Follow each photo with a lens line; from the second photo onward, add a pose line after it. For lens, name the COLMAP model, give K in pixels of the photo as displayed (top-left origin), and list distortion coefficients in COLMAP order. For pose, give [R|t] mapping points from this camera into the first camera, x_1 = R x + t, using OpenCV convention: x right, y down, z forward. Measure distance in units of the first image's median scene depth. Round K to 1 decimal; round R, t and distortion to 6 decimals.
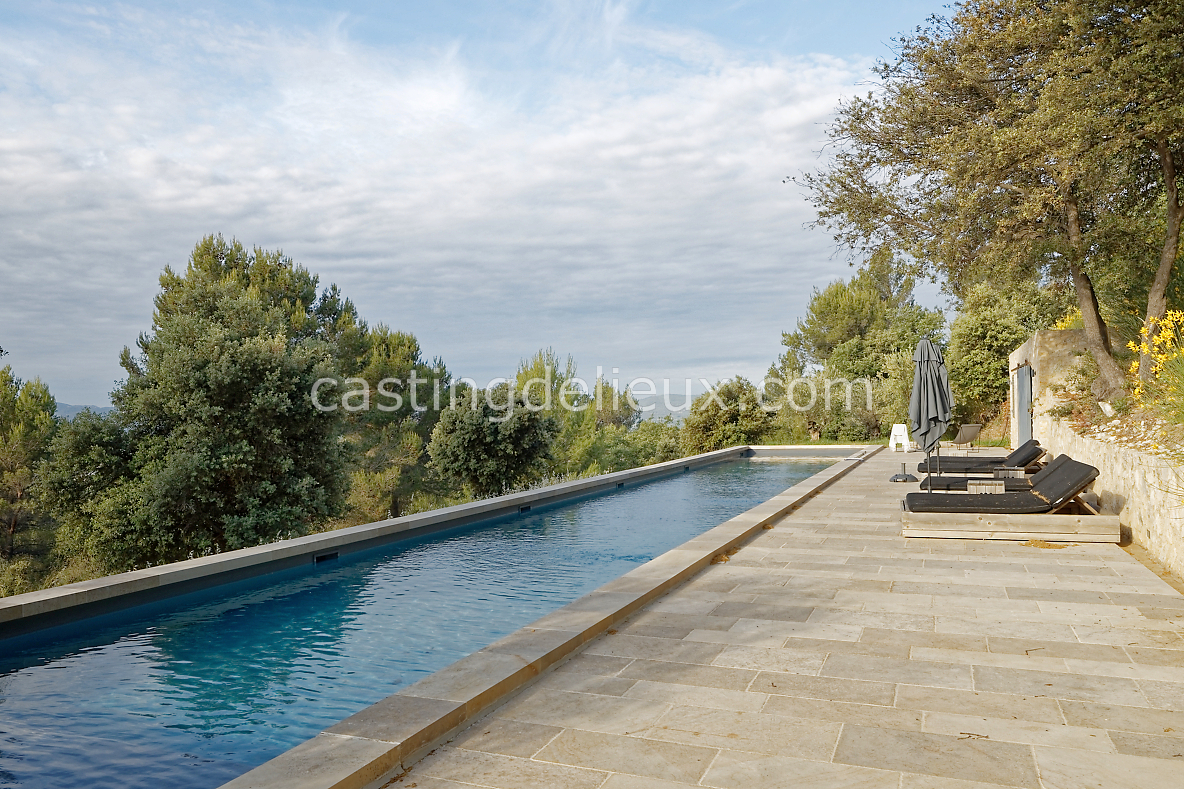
lens RADIAL K [[841.1, 0, 590.4], [0, 841.1, 449.0], [0, 0, 1]] dist [-0.039105, -0.001540]
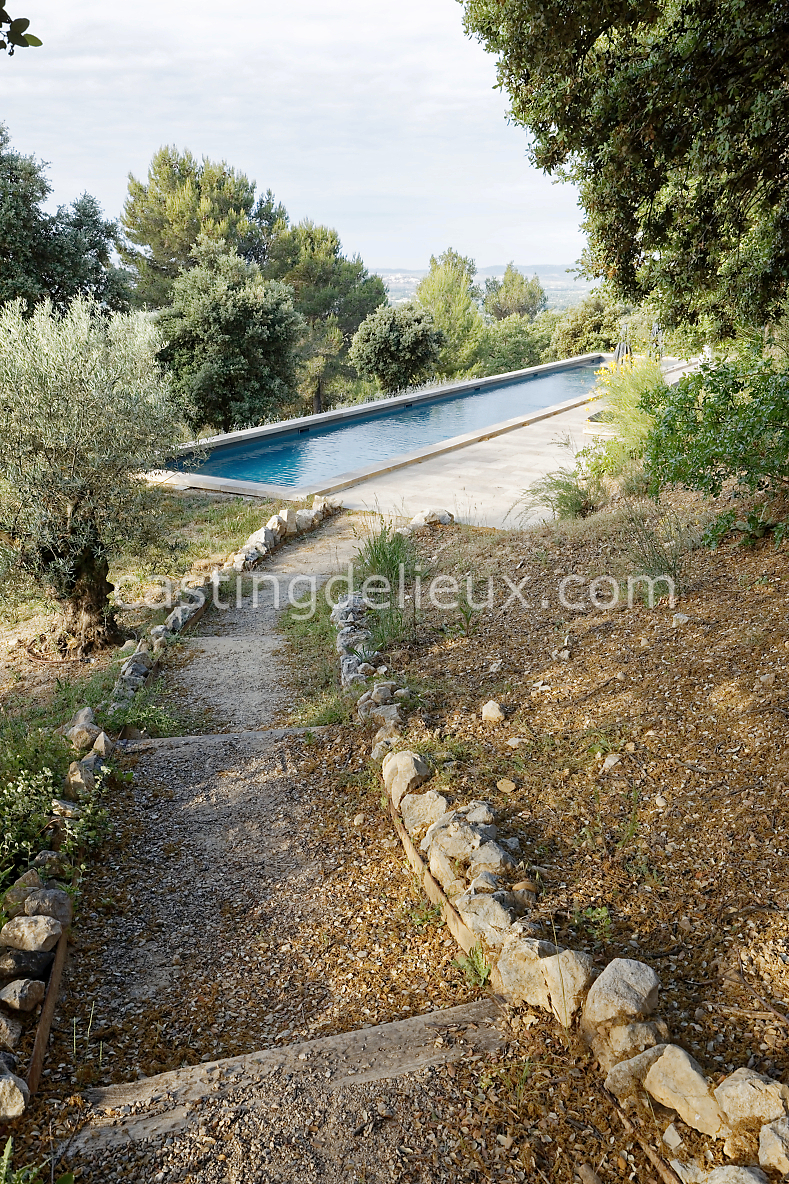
lens RADIAL K [[931.8, 0, 378.9], [0, 931.8, 591.5], [0, 0, 1]] dist [0.006849, 0.005210]
pose [[0.988154, 0.070155, -0.136491, 0.093204], [-0.027602, 0.956137, 0.291616, -0.074946], [0.150962, -0.284394, 0.946747, -0.568689]]
